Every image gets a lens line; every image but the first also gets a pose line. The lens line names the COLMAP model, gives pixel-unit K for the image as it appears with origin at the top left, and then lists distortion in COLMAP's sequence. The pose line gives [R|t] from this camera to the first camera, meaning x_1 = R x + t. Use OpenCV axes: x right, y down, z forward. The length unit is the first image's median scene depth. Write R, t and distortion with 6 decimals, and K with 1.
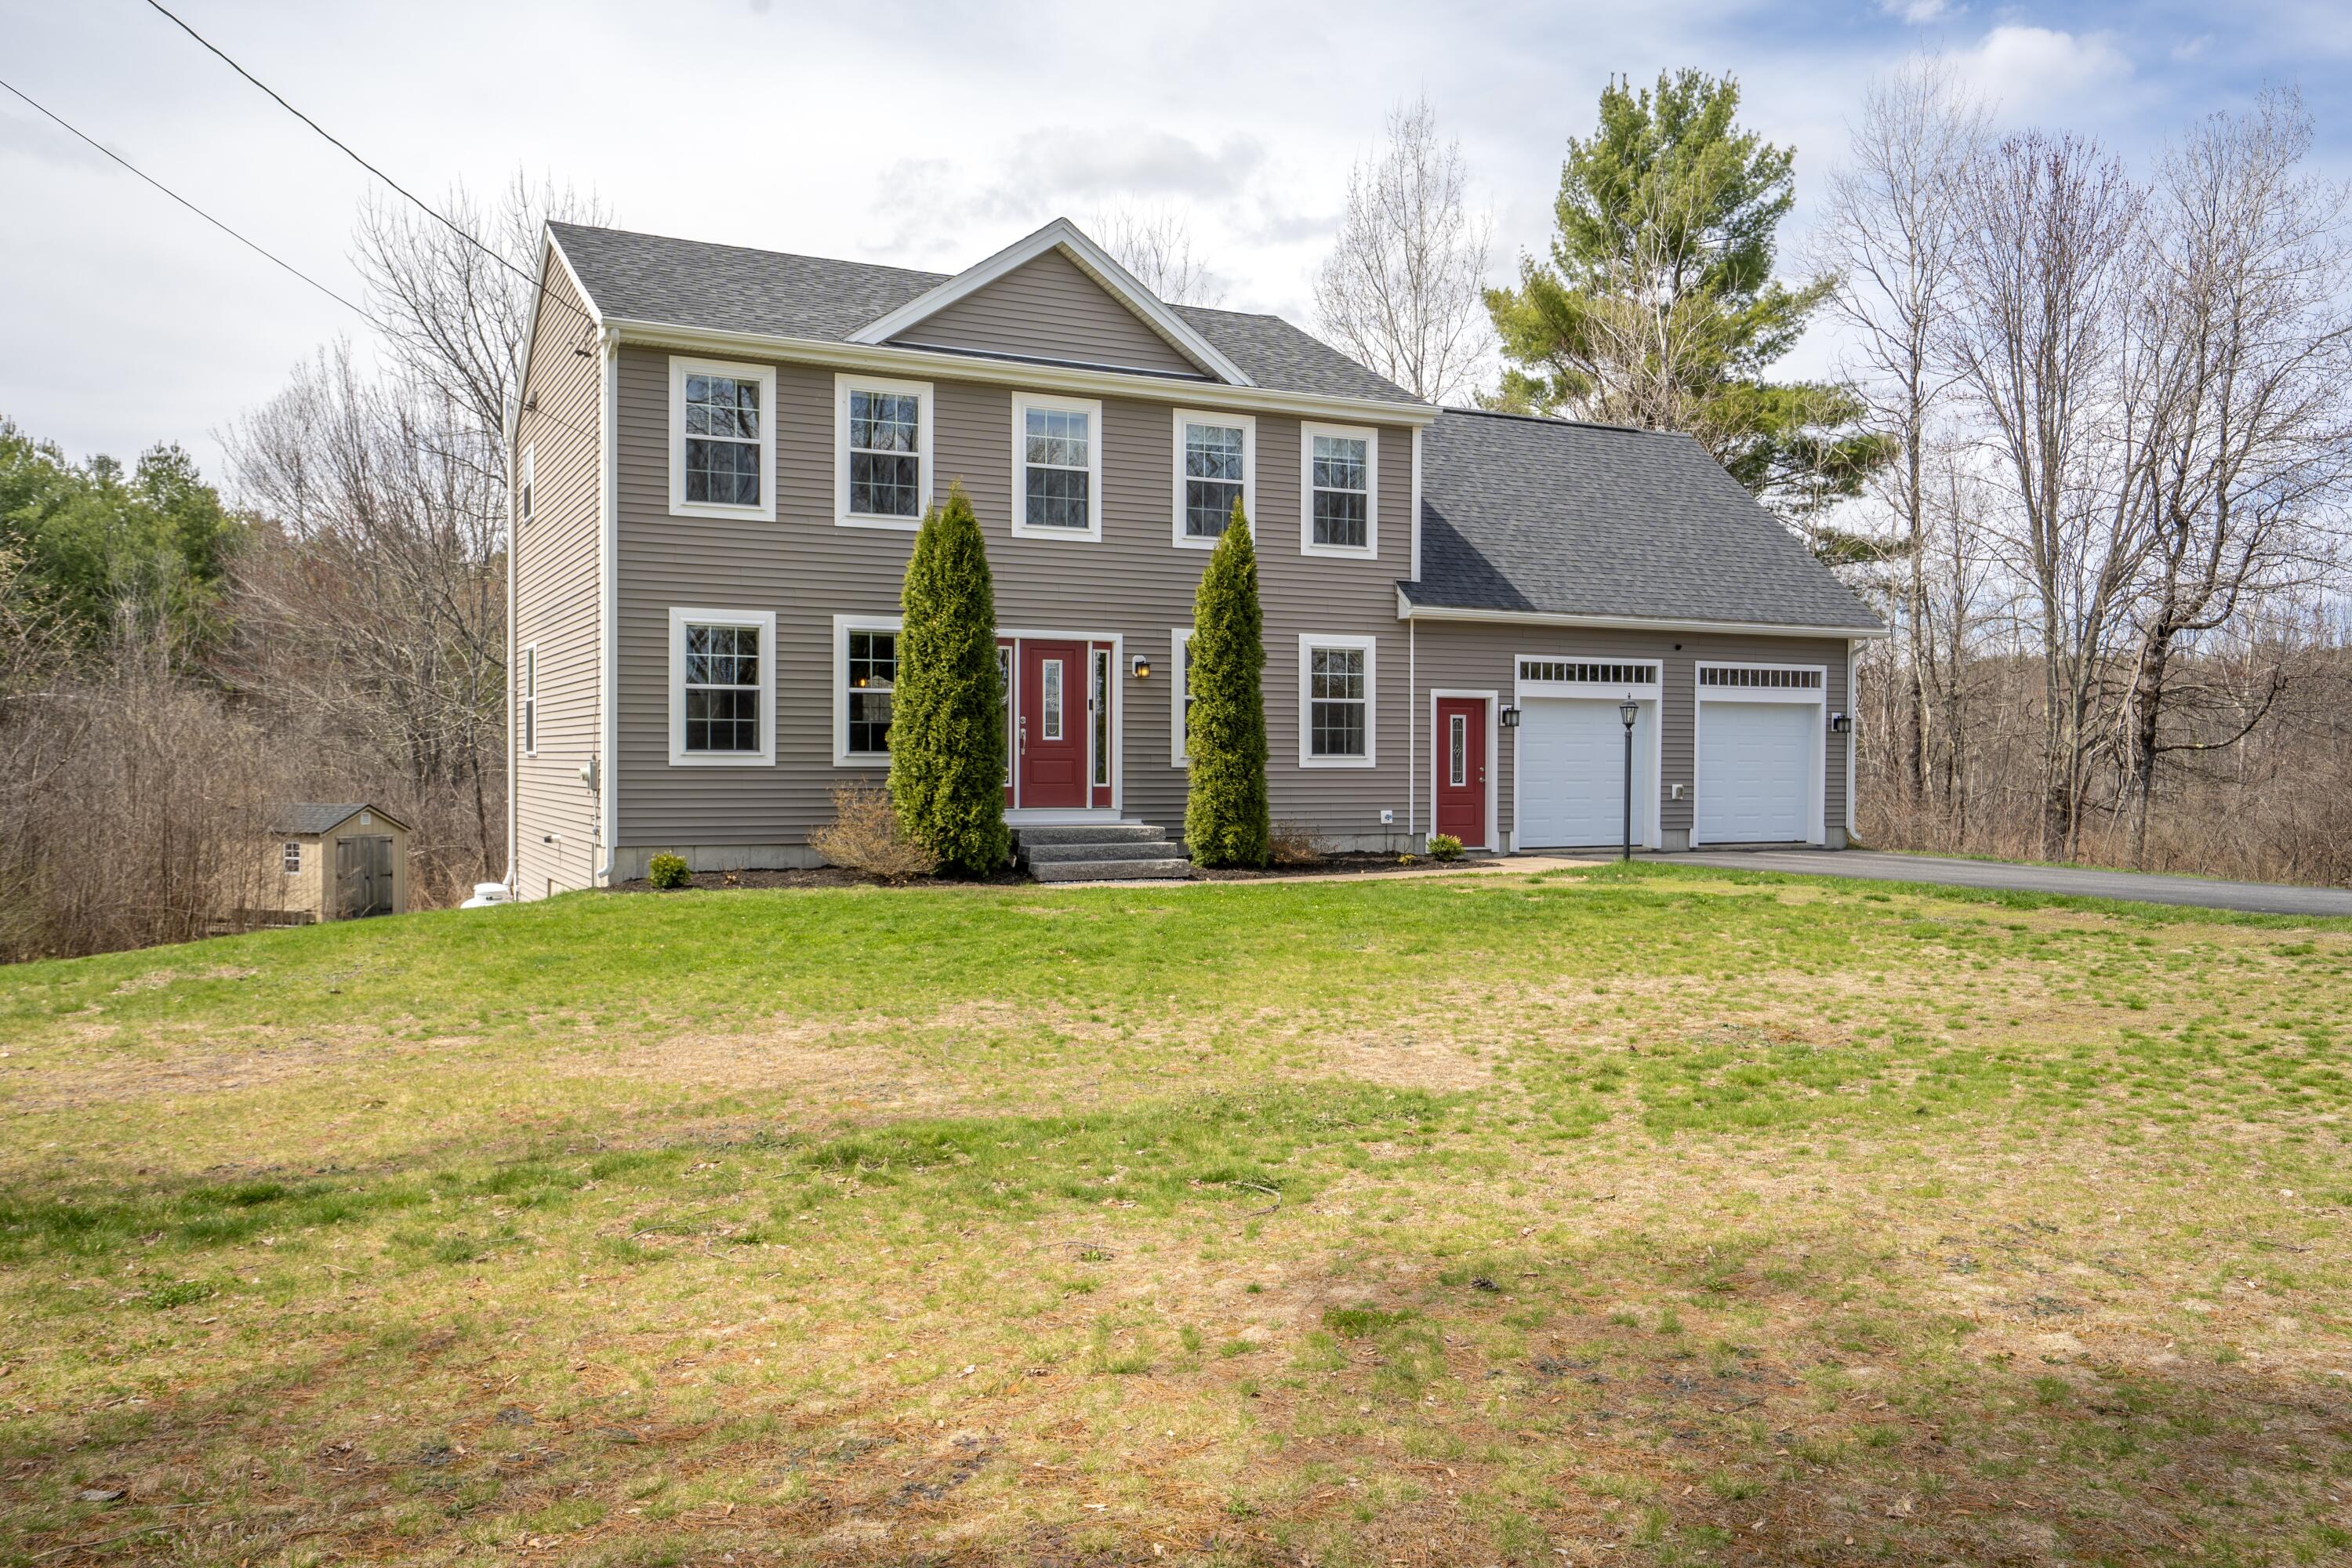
lens RADIAL K [[1792.2, 0, 1176.0], [0, 1792.2, 784.0], [0, 0, 1]] dist [0.052243, -0.000069]
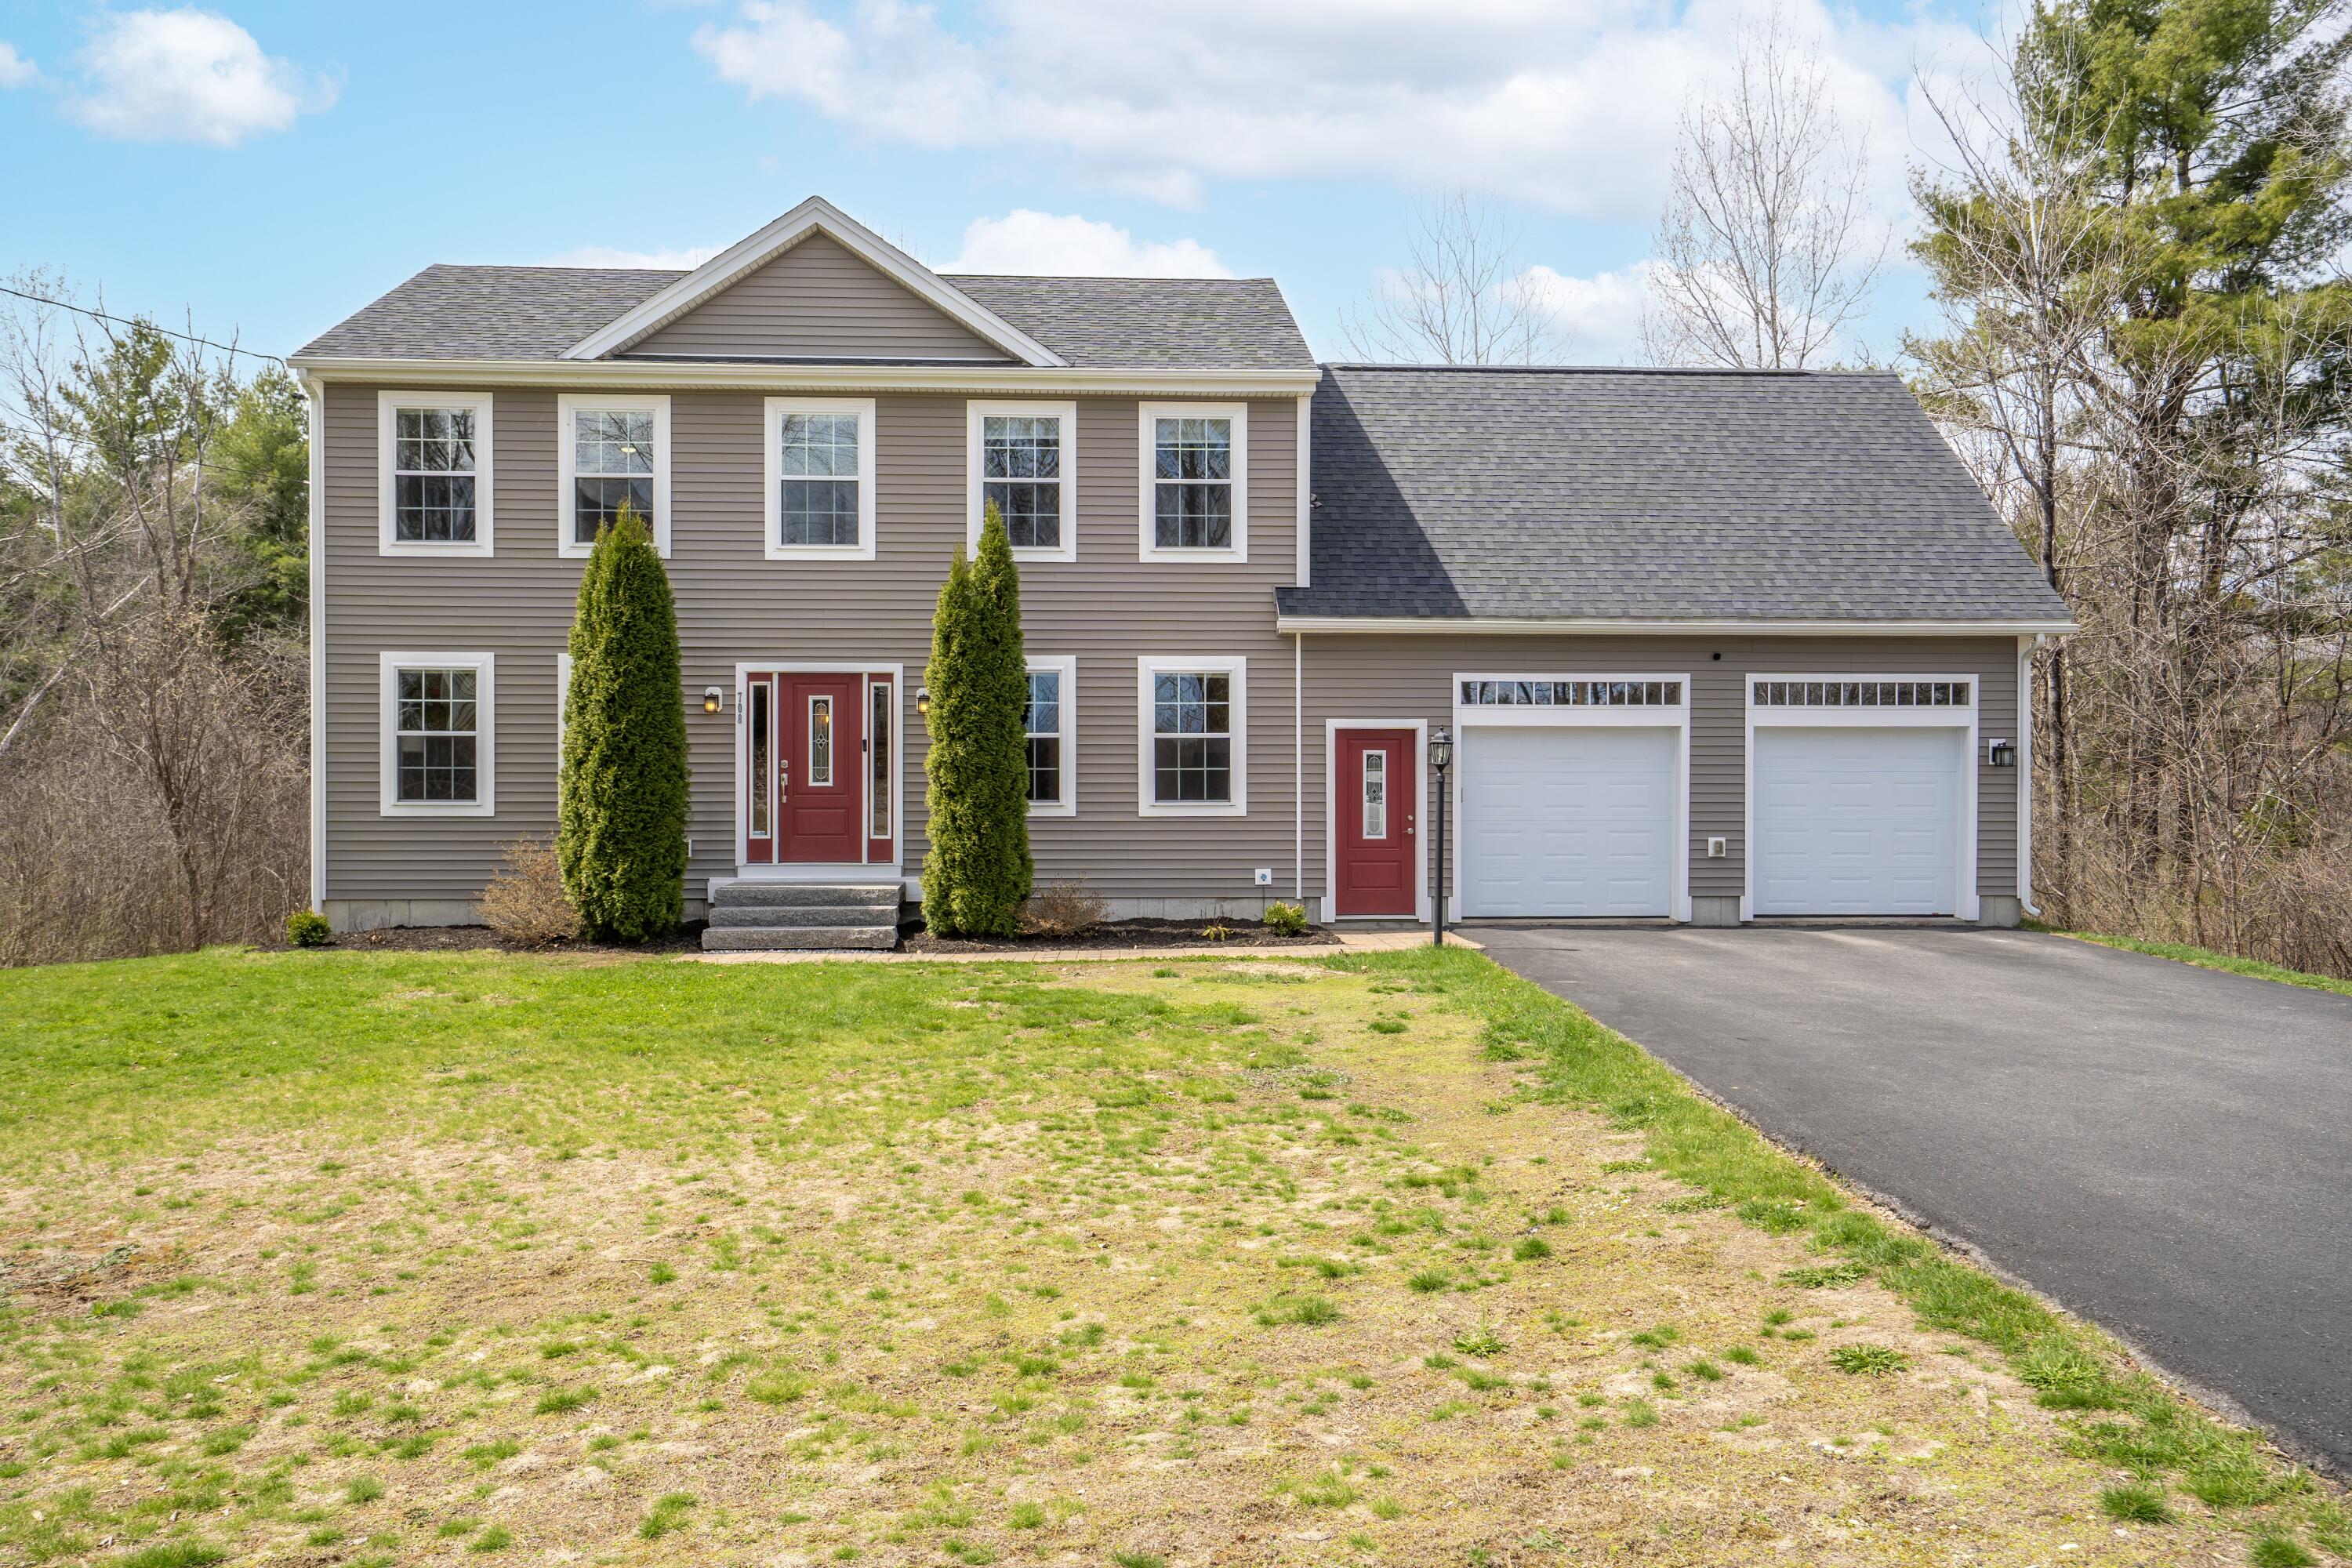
lens RADIAL K [[1792.2, 0, 1176.0], [0, 1792.2, 784.0], [0, 0, 1]] dist [0.052243, -0.000069]
pose [[0.912387, -0.000395, -0.409329, 0.426499], [-0.002866, 0.999969, -0.007353, -0.018245], [0.409320, 0.007882, 0.912357, 0.245702]]
